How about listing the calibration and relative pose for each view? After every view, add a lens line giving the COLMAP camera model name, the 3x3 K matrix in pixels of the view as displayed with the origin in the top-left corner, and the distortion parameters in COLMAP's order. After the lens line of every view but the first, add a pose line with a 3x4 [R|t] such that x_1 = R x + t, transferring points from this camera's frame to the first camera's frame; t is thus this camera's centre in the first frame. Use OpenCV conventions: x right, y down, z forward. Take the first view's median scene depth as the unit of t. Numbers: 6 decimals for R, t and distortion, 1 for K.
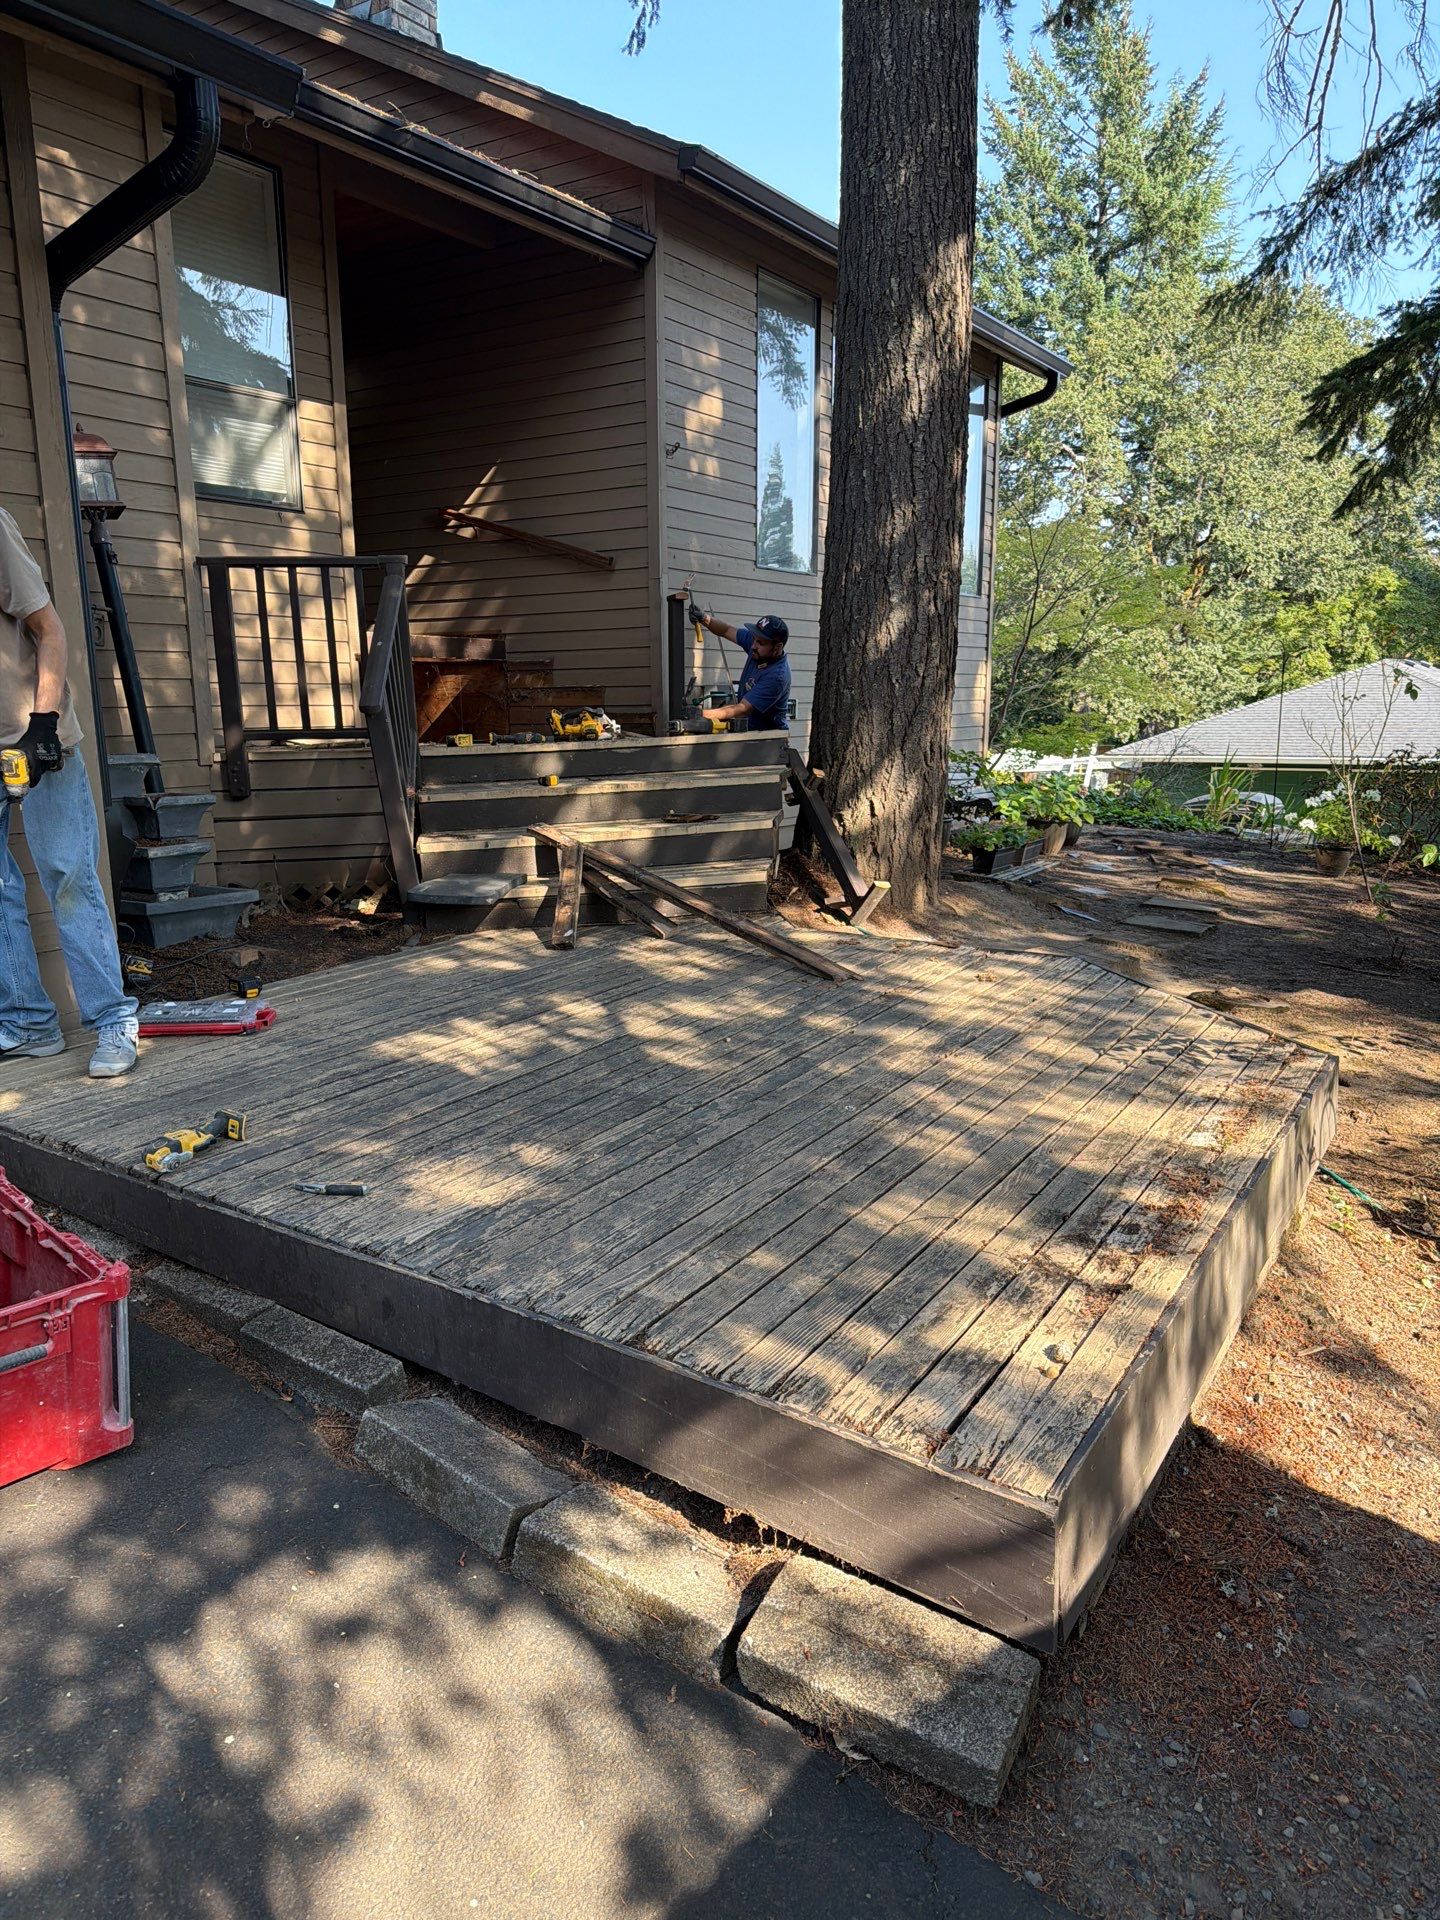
lens RADIAL K [[1350.1, 0, 717.6], [0, 1350.1, 961.7], [0, 0, 1]] dist [0.051704, -0.053113]
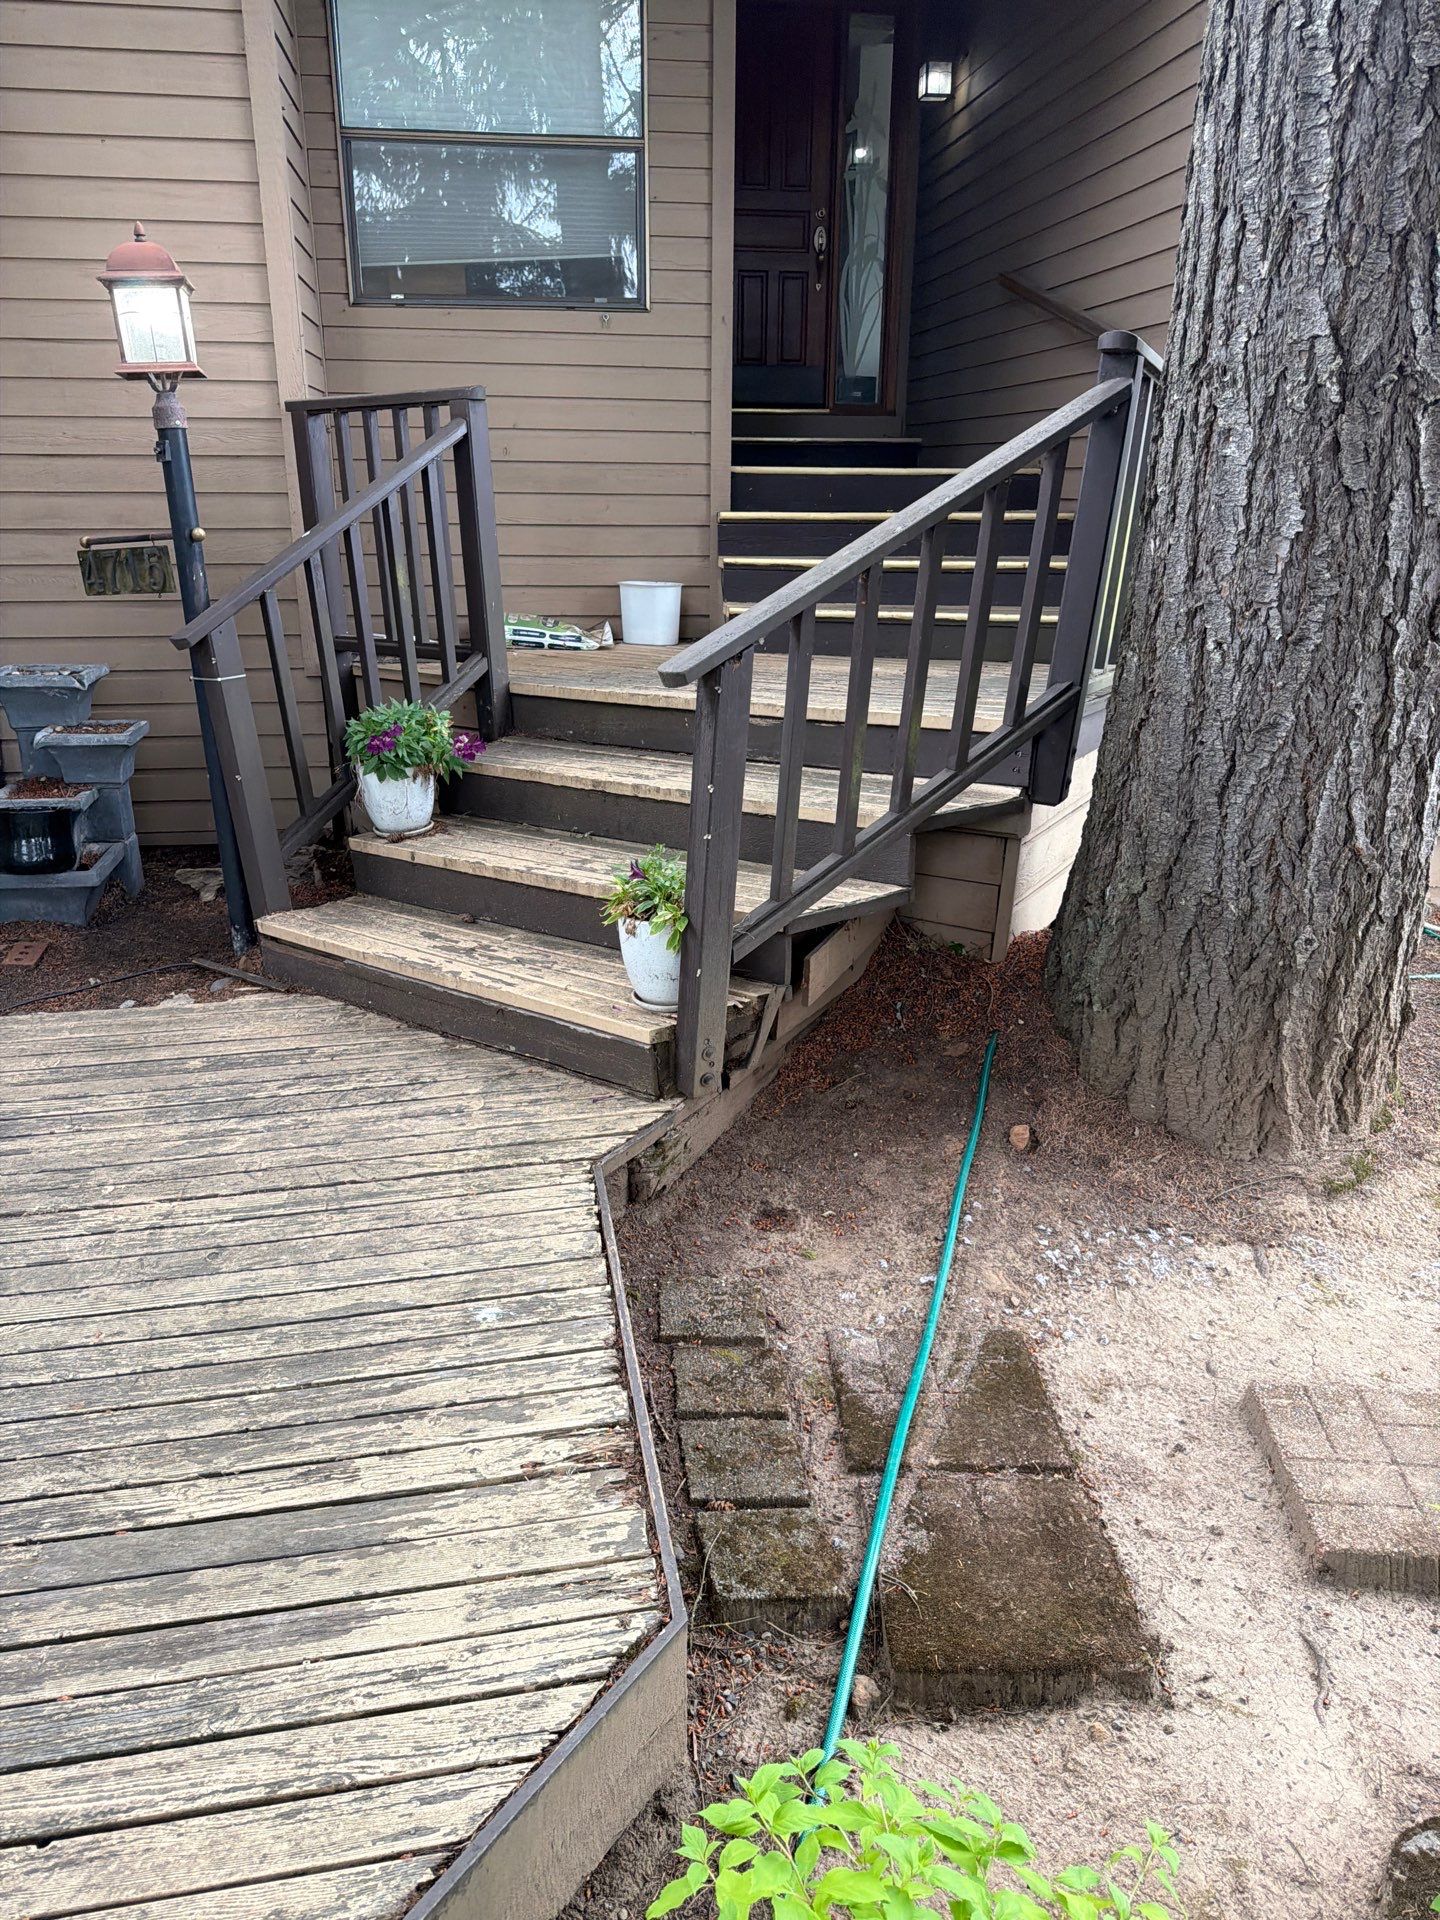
lens RADIAL K [[1350.1, 0, 717.6], [0, 1350.1, 961.7], [0, 0, 1]] dist [0.051704, -0.053113]
pose [[0.663679, 0.267131, -0.698692, 0.283376], [-0.156974, 0.962998, 0.219075, -0.145950], [0.731361, -0.035719, 0.681054, 0.472543]]
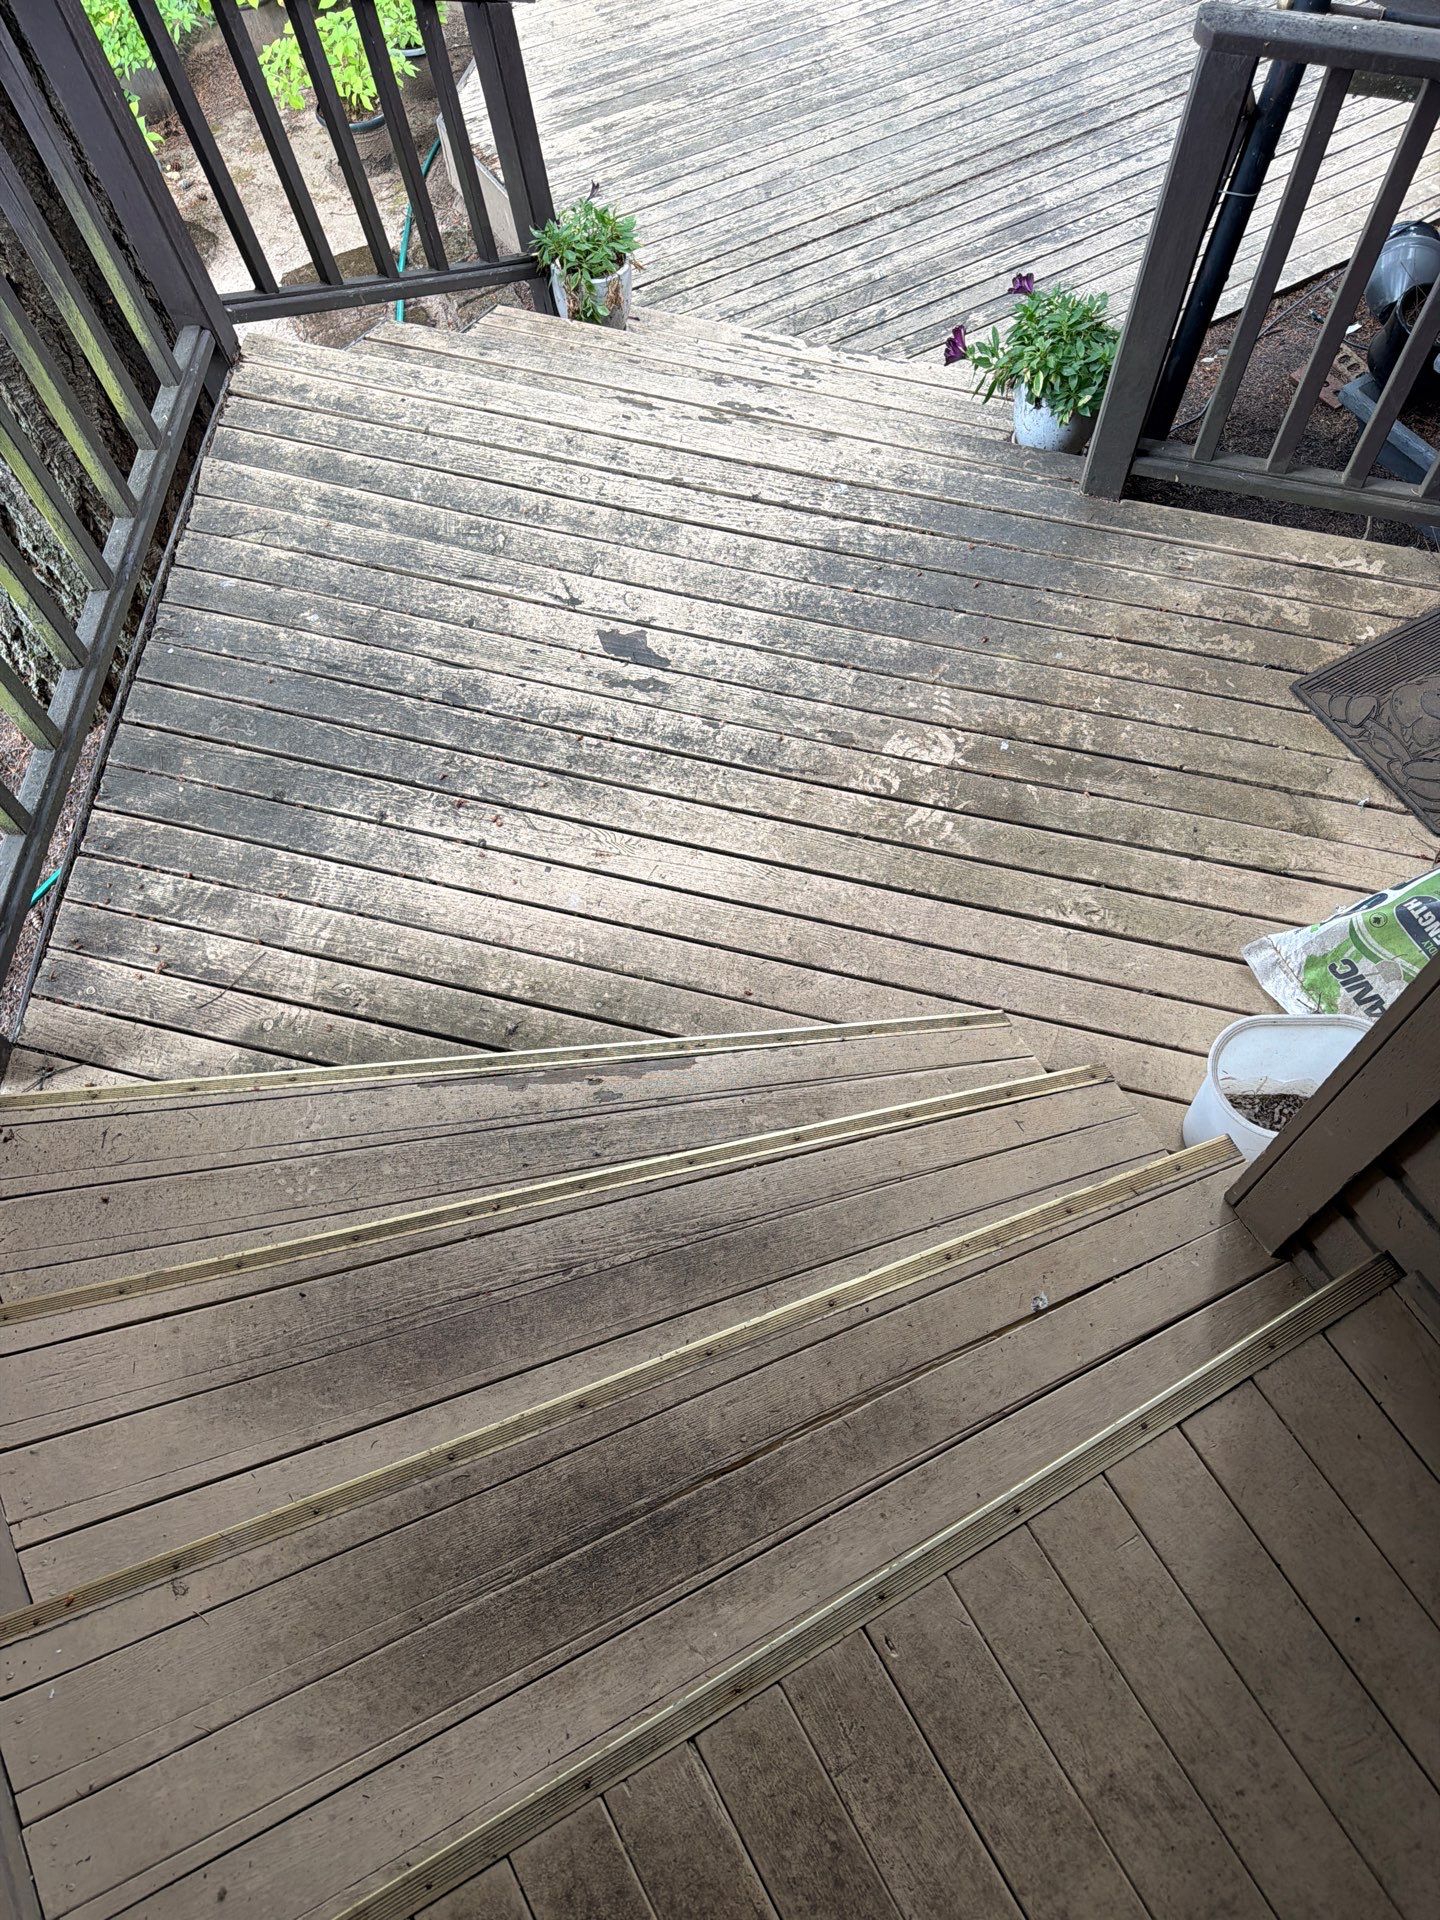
lens RADIAL K [[1363.5, 0, 722.9], [0, 1363.5, 943.7], [0, 0, 1]] dist [0.035458, -0.009242]
pose [[-0.890678, -0.377809, 0.252889, -0.220241], [0.122380, 0.336474, 0.933707, -0.410649], [-0.437853, 0.862581, -0.253454, 0.997899]]
